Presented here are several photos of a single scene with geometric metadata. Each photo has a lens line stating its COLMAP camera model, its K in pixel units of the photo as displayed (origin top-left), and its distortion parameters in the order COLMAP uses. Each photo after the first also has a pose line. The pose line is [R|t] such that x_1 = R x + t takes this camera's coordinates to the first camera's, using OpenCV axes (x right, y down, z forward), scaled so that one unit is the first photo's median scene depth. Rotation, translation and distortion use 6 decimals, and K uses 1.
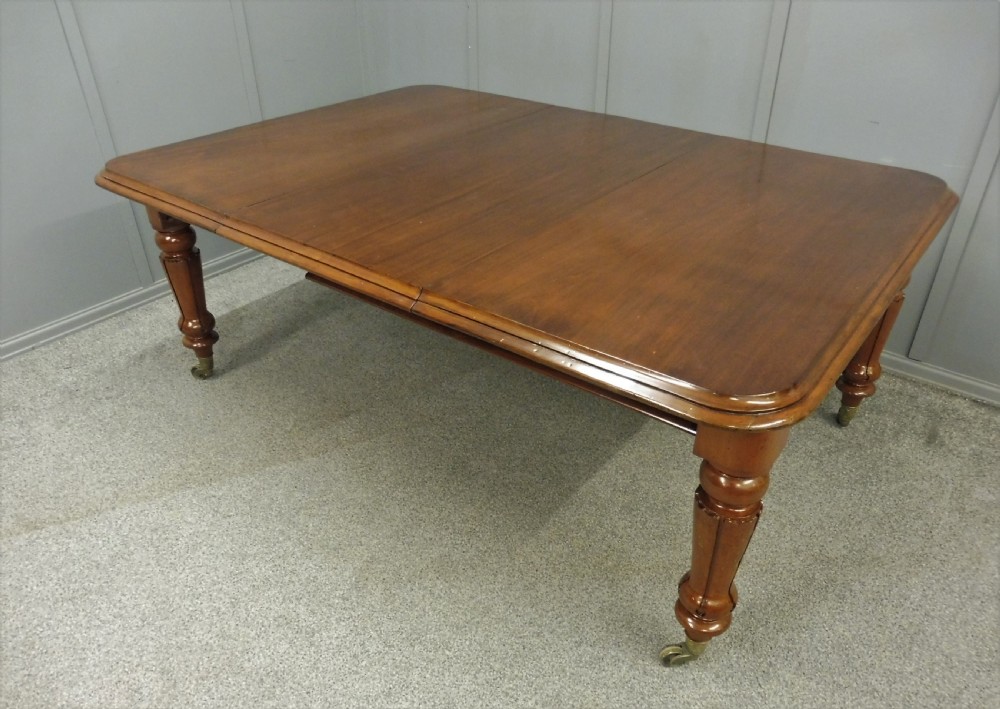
lens RADIAL K [[745.9, 0, 500.0], [0, 745.9, 354.5], [0, 0, 1]] dist [-0.029936, 0.002940]
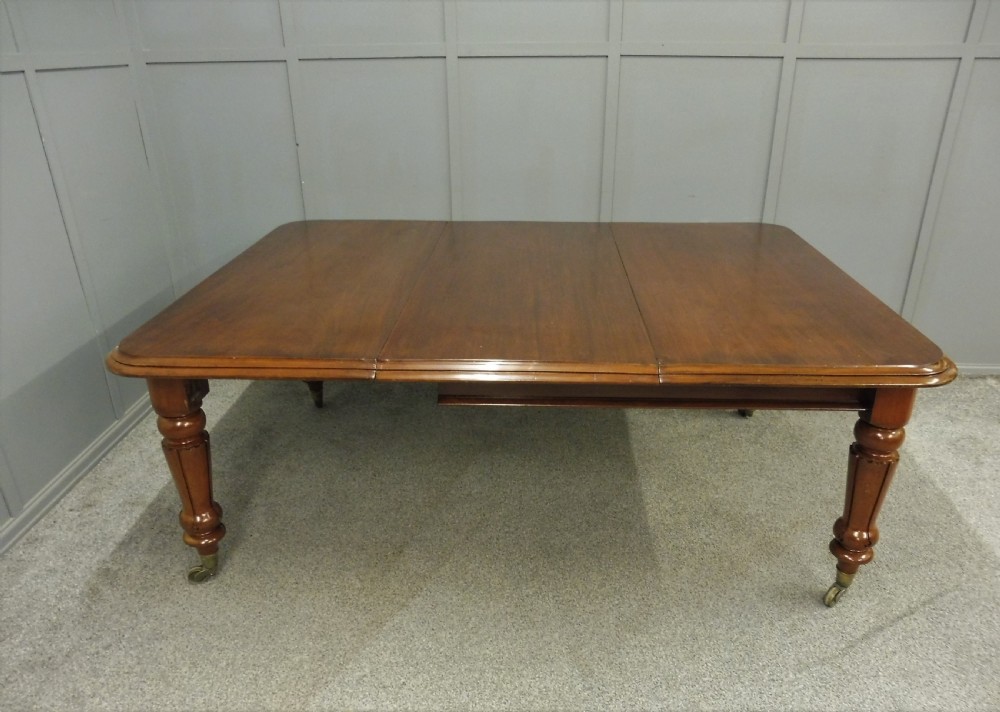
lens RADIAL K [[744.2, 0, 523.6], [0, 744.2, 355.6], [0, 0, 1]] dist [-0.039450, 0.008399]
pose [[0.814645, -0.239187, 0.528340, -0.585479], [0.308390, 0.950179, -0.045345, -0.074365], [-0.491172, 0.199875, 0.847821, 0.070253]]
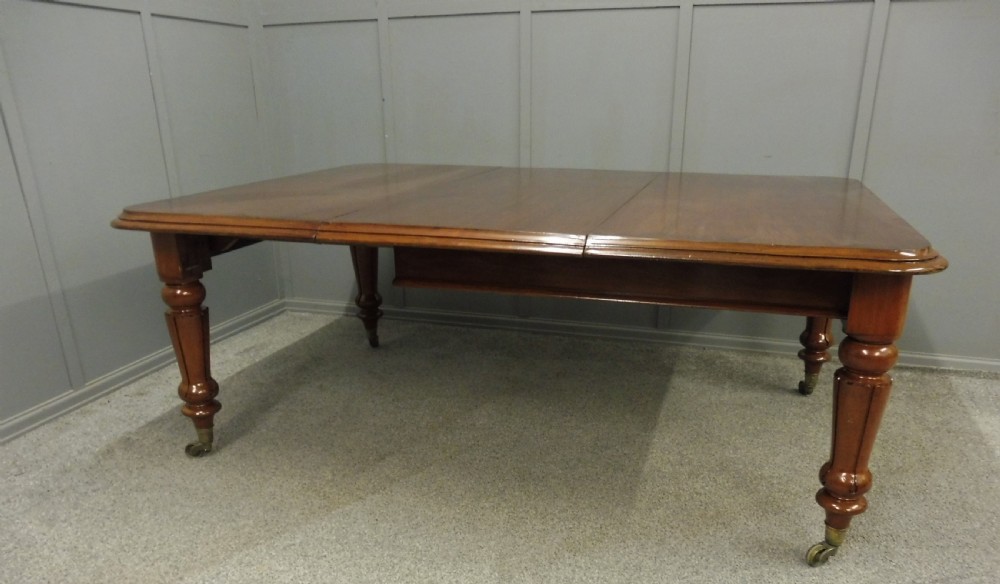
lens RADIAL K [[751.6, 0, 513.9], [0, 751.6, 345.9], [0, 0, 1]] dist [-0.027441, -0.004016]
pose [[0.939675, -0.122269, 0.319471, -0.379992], [0.186834, 0.965775, -0.179920, 0.165850], [-0.286539, 0.228754, 0.930359, 0.019919]]
